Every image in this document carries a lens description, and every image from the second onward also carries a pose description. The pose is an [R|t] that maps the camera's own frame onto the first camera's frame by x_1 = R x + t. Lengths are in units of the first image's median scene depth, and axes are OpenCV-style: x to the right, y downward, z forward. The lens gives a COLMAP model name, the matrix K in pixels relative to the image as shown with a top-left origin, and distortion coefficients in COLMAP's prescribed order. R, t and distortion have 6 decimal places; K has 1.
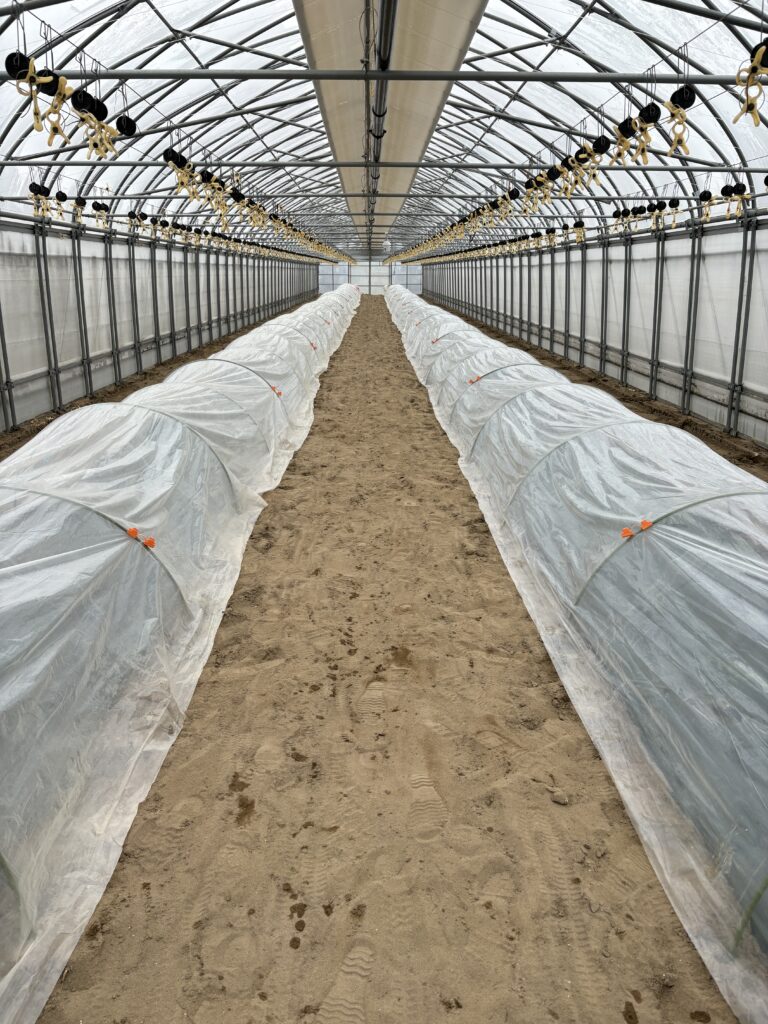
lens RADIAL K [[780.0, 0, 381.1], [0, 780.0, 509.7], [0, 0, 1]] dist [0.024269, -0.041130]
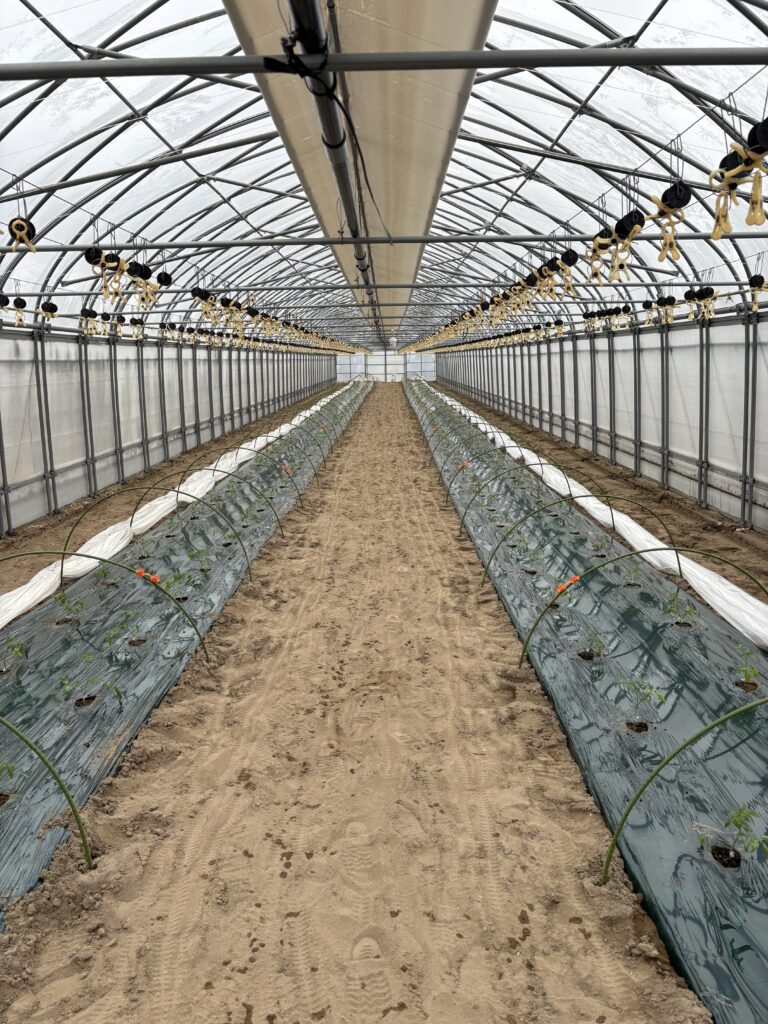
lens RADIAL K [[780.0, 0, 386.7], [0, 780.0, 514.4], [0, 0, 1]] dist [0.024269, -0.041130]
pose [[0.999652, -0.017016, -0.020141, 0.027047], [0.014955, 0.995034, -0.098409, 0.016644], [0.021716, 0.098074, 0.994942, -0.102587]]
